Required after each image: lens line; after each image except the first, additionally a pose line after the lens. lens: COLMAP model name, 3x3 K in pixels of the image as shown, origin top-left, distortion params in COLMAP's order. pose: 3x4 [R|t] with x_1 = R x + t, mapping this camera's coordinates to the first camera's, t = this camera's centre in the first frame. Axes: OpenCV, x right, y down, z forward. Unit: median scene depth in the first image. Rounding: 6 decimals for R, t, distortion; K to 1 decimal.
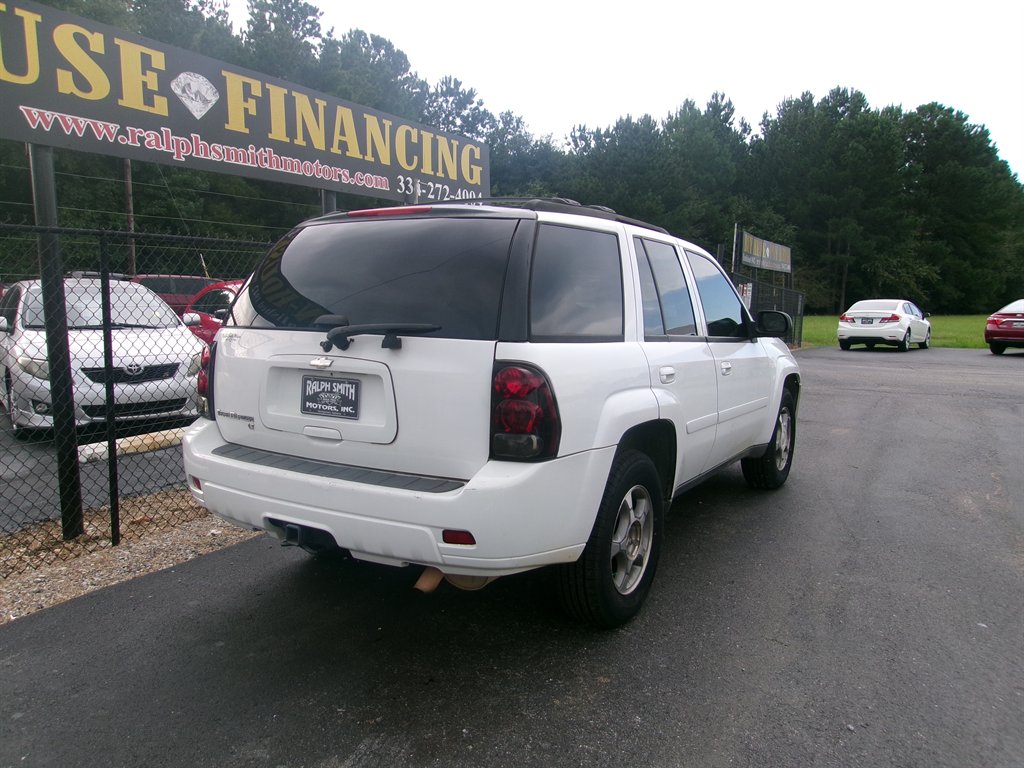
lens RADIAL K [[807.4, 0, 497.8], [0, 807.4, 386.9], [0, 0, 1]] dist [-0.047962, 0.091773]
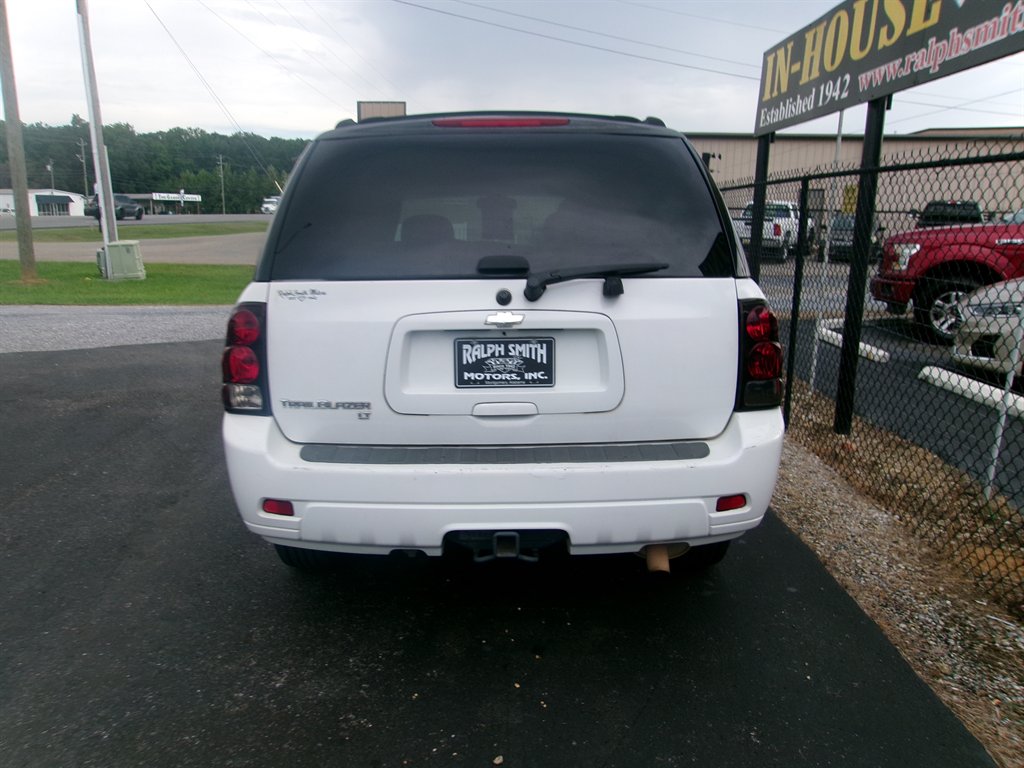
lens RADIAL K [[789.0, 0, 502.1], [0, 789.0, 386.2], [0, 0, 1]] dist [-0.007512, 0.042593]
pose [[-0.877180, 0.086027, -0.472393, 0.294541], [-0.076096, 0.946480, 0.313664, -0.134177], [0.474094, 0.311086, -0.823687, 1.080204]]
